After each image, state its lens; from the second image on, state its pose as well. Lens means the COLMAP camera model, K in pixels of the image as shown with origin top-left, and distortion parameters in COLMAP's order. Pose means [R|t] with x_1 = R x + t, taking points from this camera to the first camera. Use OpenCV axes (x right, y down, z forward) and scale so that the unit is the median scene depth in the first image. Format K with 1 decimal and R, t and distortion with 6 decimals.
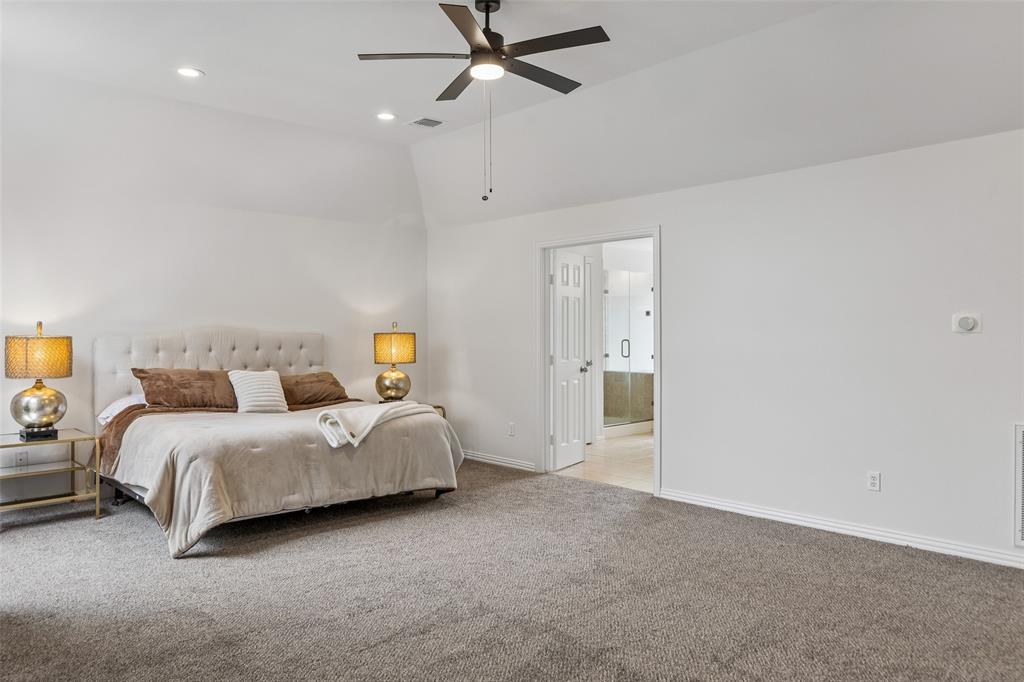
lens RADIAL K [[714.5, 0, 512.0], [0, 714.5, 341.0], [0, 0, 1]] dist [-0.002273, -0.000693]
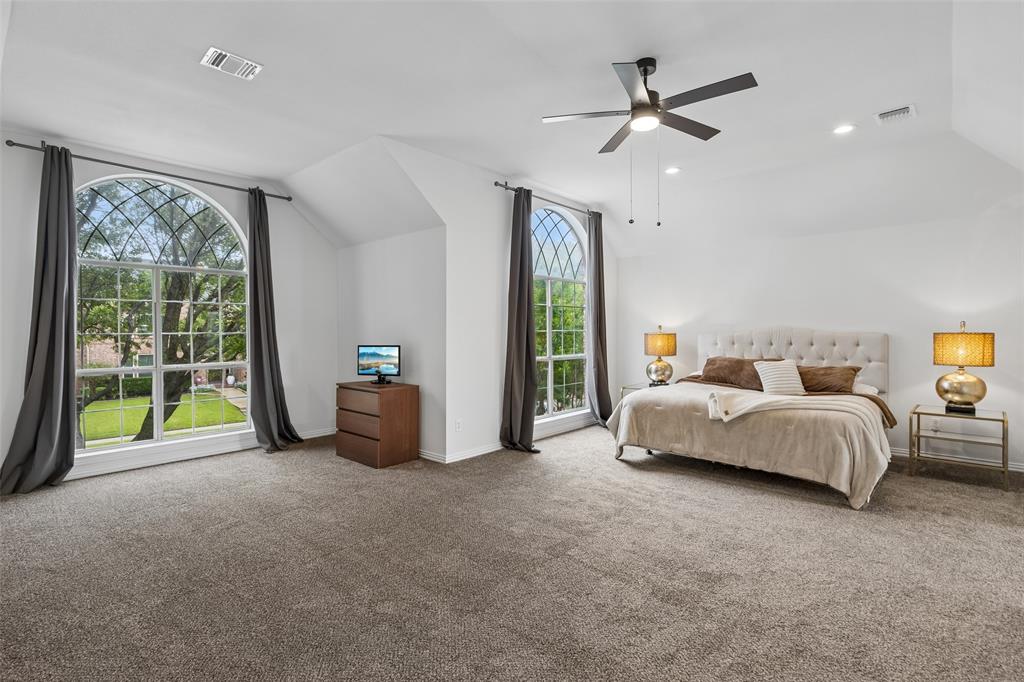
lens RADIAL K [[493.6, 0, 512.0], [0, 493.6, 341.0], [0, 0, 1]] dist [0.001176, 0.000263]
pose [[0.088795, 0.024626, -0.995745, 0.577943], [-0.012112, 0.999647, 0.023643, -0.011842], [0.995976, 0.009961, 0.089062, 0.500828]]
